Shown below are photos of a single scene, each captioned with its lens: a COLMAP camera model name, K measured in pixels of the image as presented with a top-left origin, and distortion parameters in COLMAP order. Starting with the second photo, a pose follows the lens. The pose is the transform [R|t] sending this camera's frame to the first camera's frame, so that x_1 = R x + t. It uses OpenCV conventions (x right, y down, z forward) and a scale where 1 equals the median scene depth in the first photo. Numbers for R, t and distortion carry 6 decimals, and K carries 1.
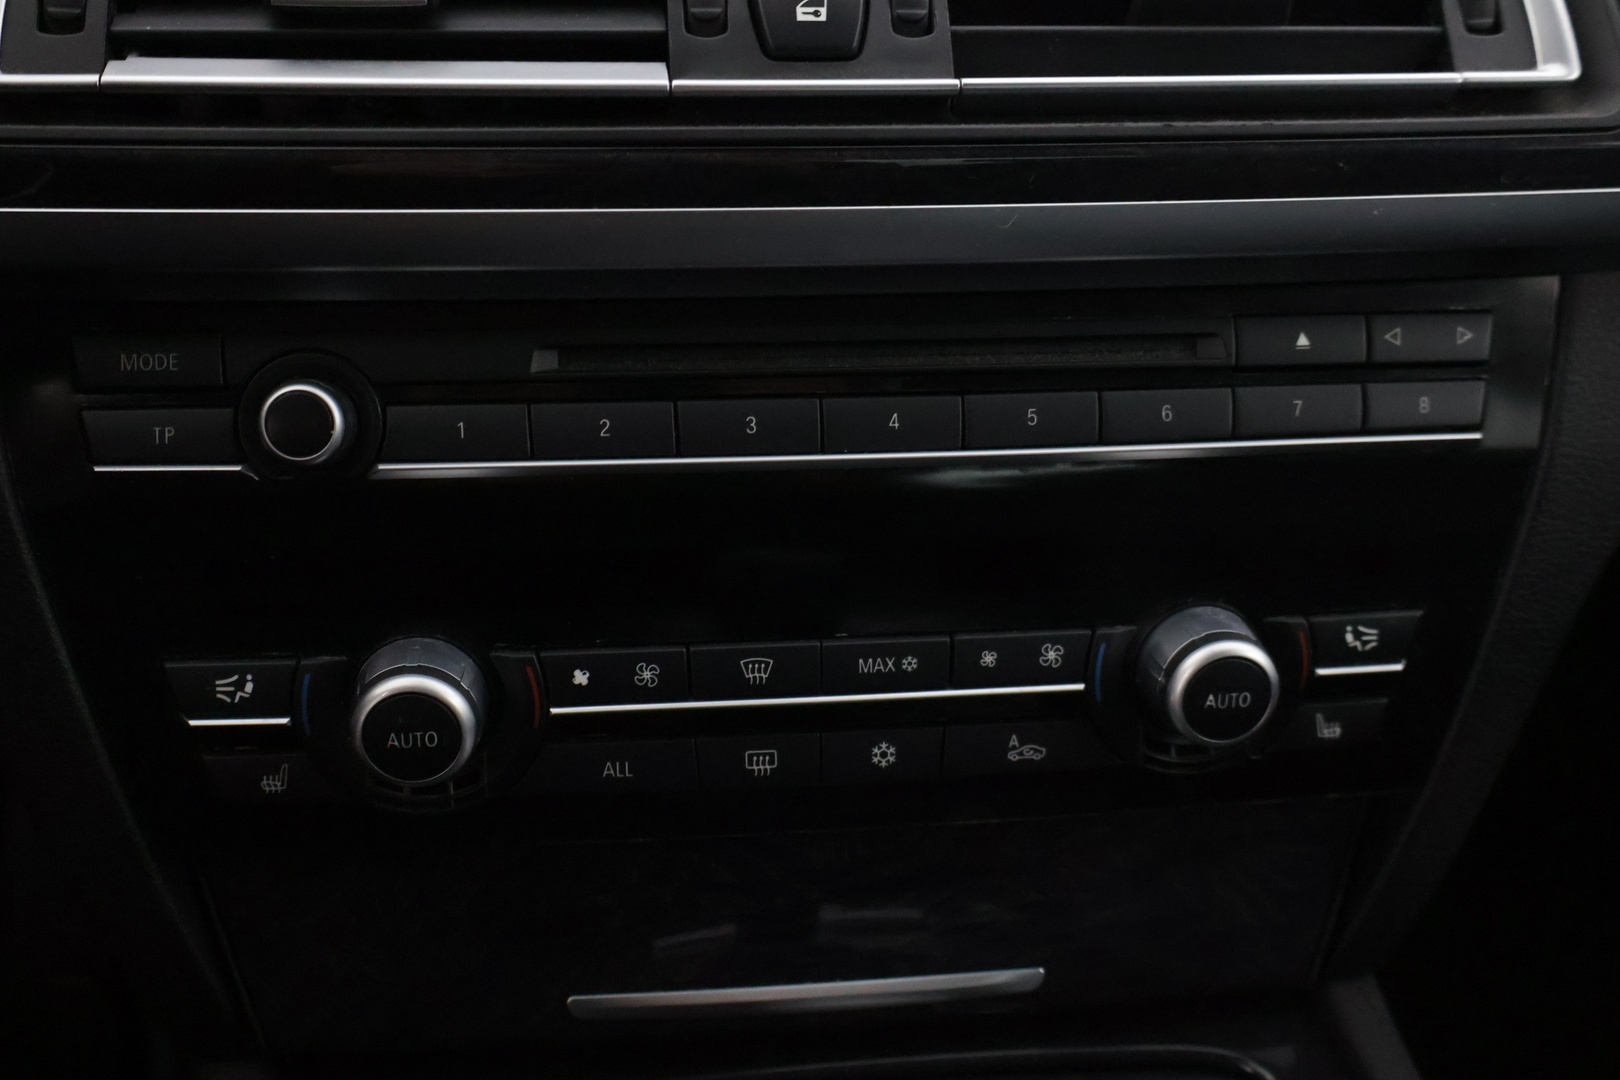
lens RADIAL K [[1618.8, 0, 810.0], [0, 1618.8, 540.0], [0, 0, 1]] dist [-0.005307, 0.004327]
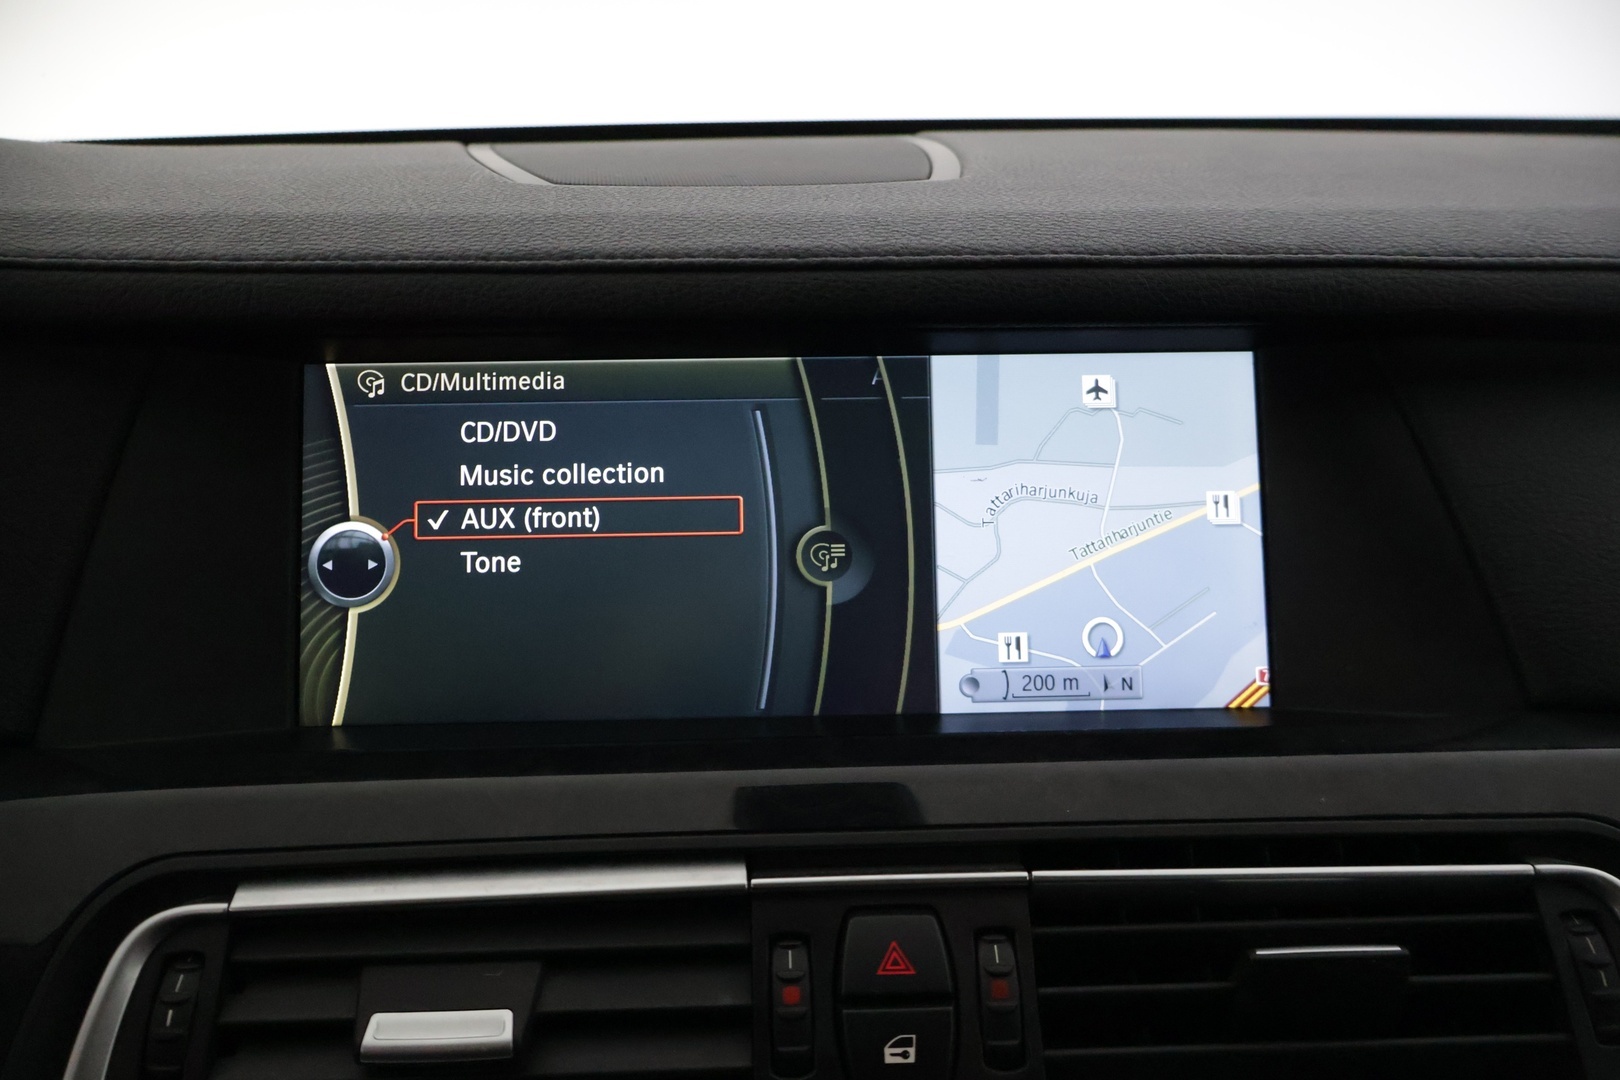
lens RADIAL K [[1349.4, 0, 810.0], [0, 1349.4, 540.0], [0, 0, 1]] dist [-0.005404, -0.000303]
pose [[0.995553, -0.007773, -0.093879, 0.024378], [-0.007484, 0.986914, -0.161075, -0.473464], [0.093902, 0.161062, 0.982467, 0.139942]]
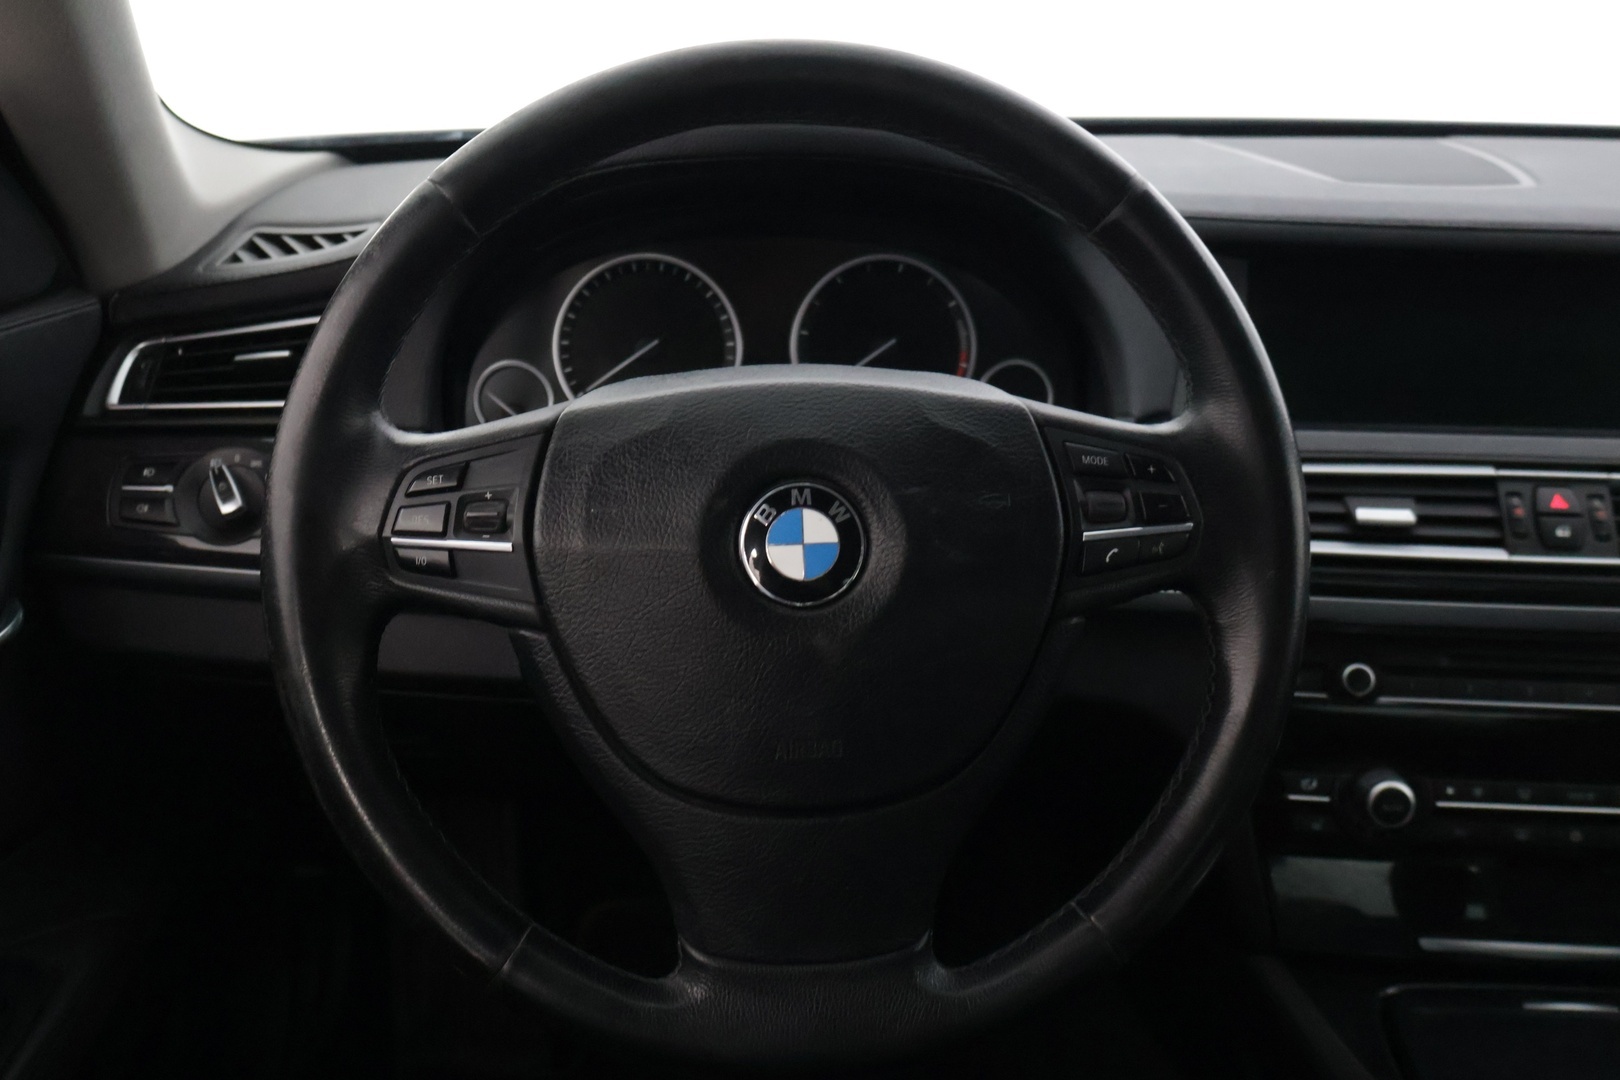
lens RADIAL K [[1618.8, 0, 810.0], [0, 1618.8, 540.0], [0, 0, 1]] dist [-0.005307, 0.004327]
pose [[0.986288, 0.047500, -0.158048, -0.733805], [-0.071636, 0.985979, -0.150712, 0.150990], [0.148674, 0.159967, 0.975862, -1.598973]]
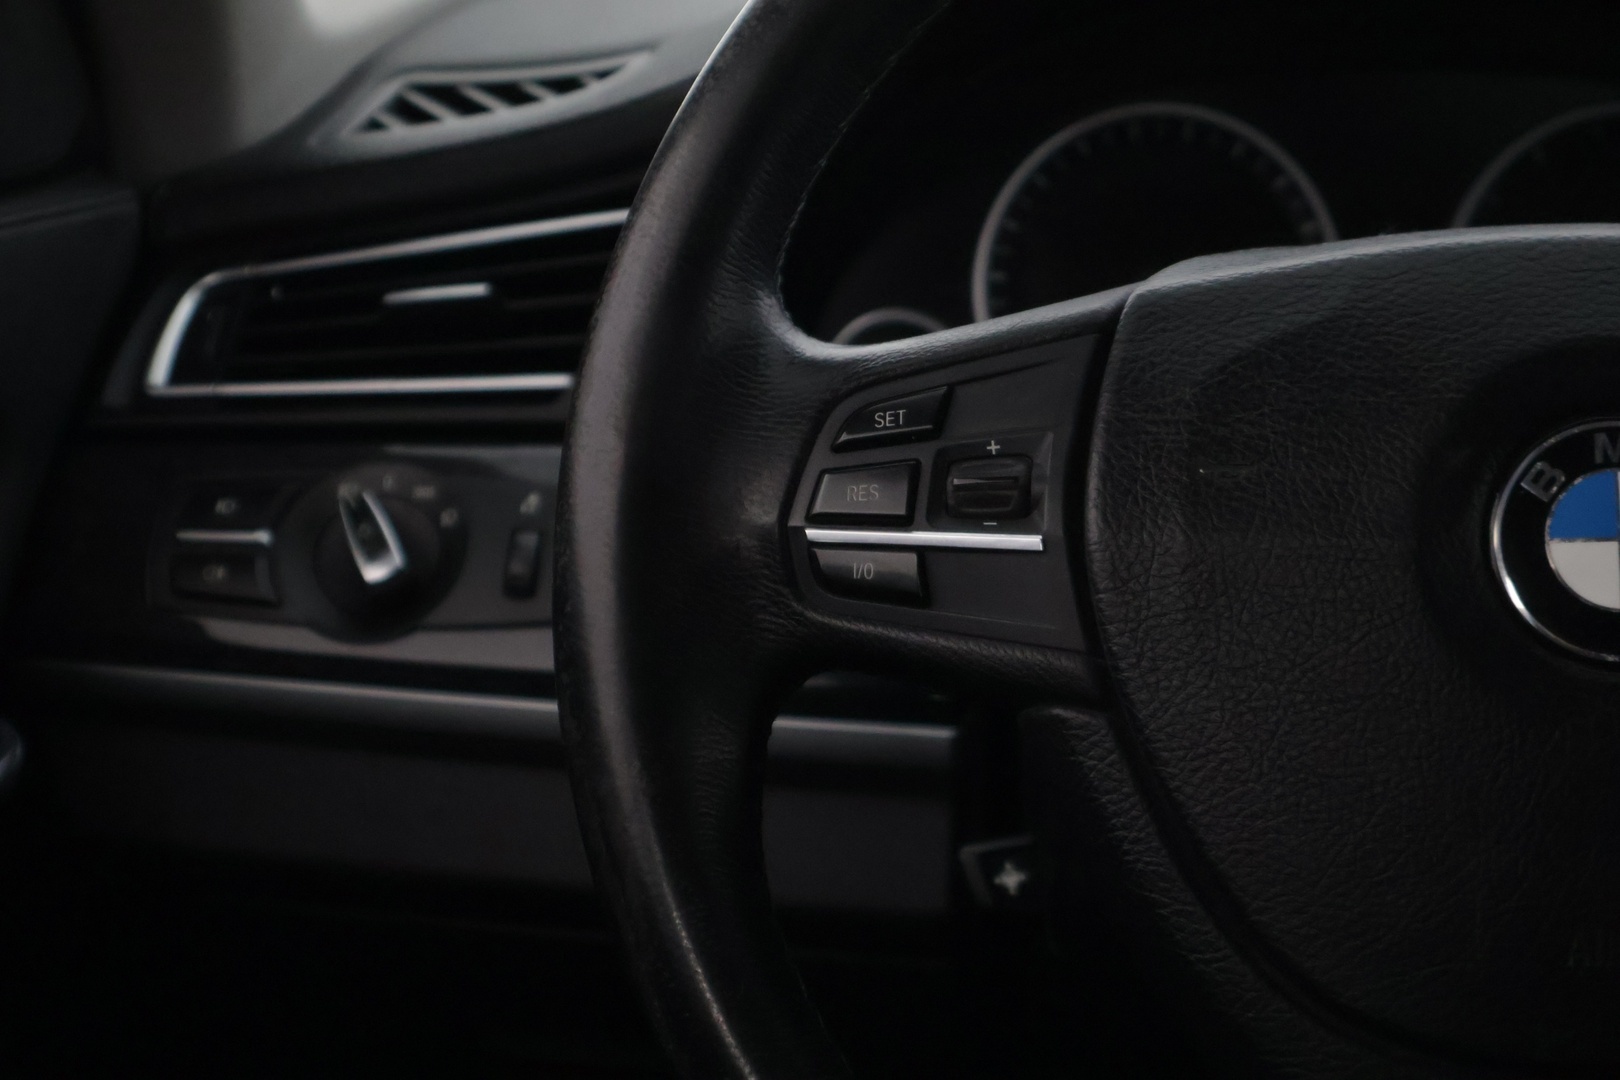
lens RADIAL K [[3268.8, 0, 810.0], [0, 3268.8, 540.0], [0, 0, 1]] dist [0.023638, 0.023848]
pose [[0.959127, 0.034034, -0.280923, -0.933108], [-0.106825, 0.962833, -0.248074, 0.376688], [0.262039, 0.267944, 0.927115, -1.664798]]
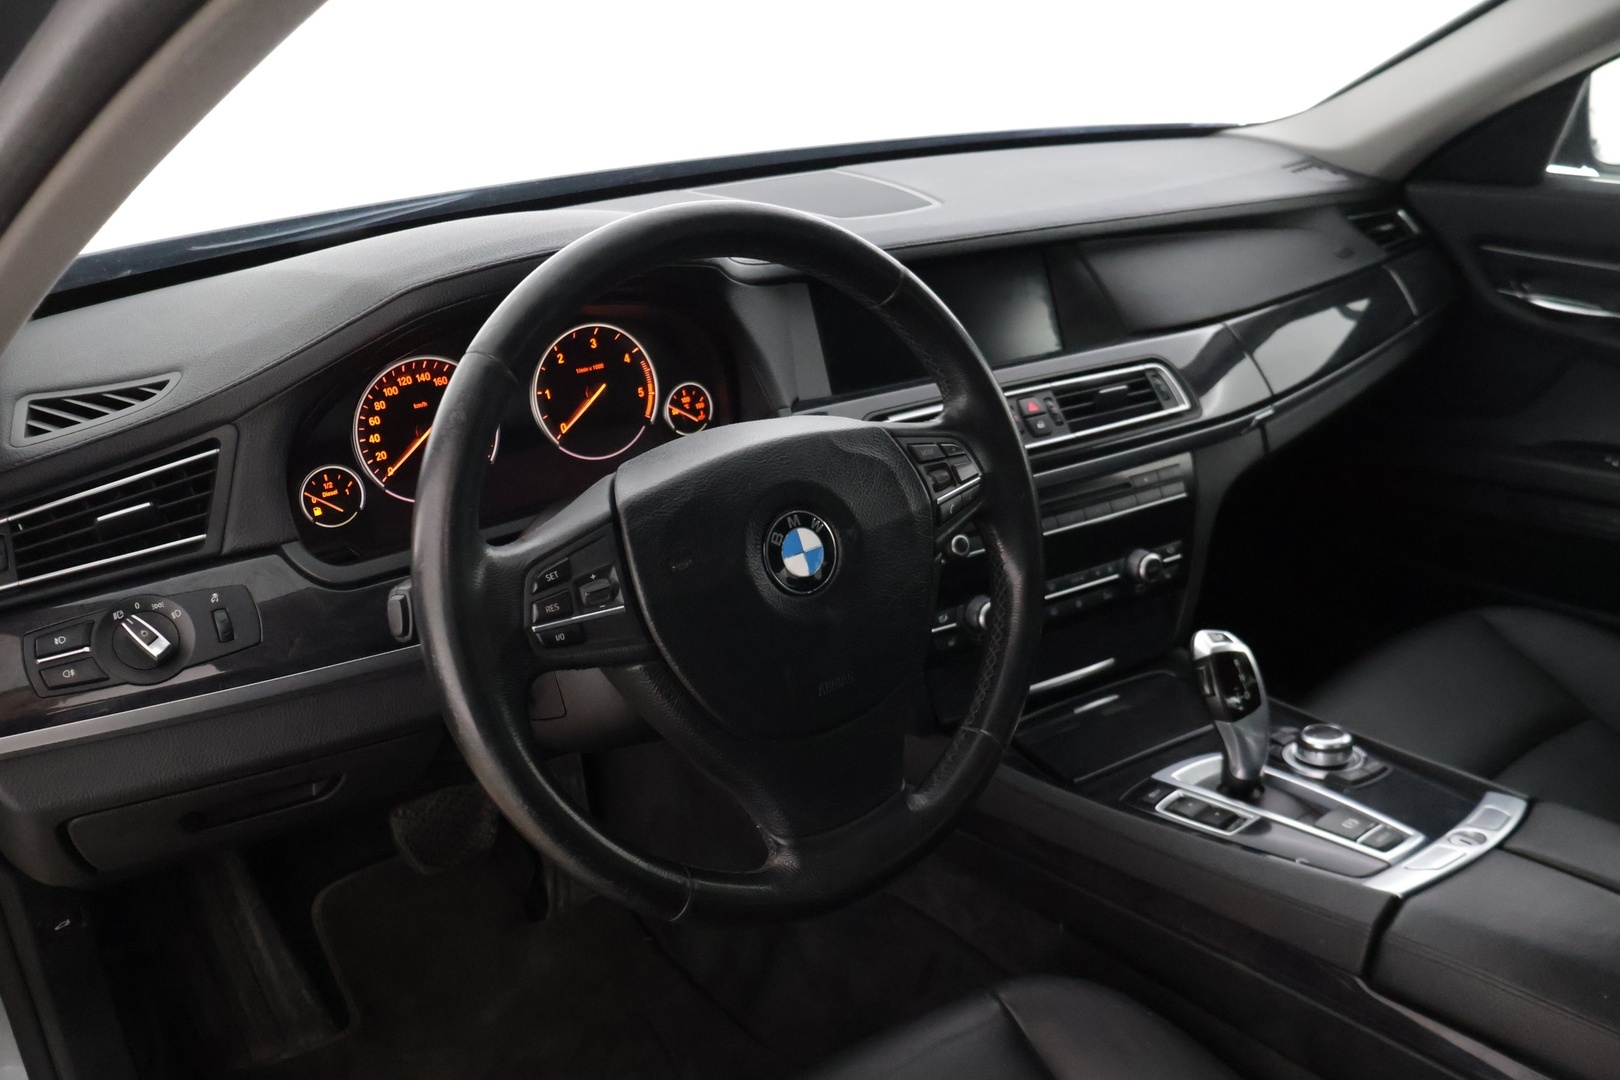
lens RADIAL K [[1349.4, 0, 810.0], [0, 1349.4, 540.0], [0, 0, 1]] dist [-0.005404, -0.000303]
pose [[0.913729, -0.201150, 0.353042, -1.734331], [0.230640, 0.972085, -0.043076, -0.024952], [-0.334522, 0.120785, 0.934616, -1.906624]]
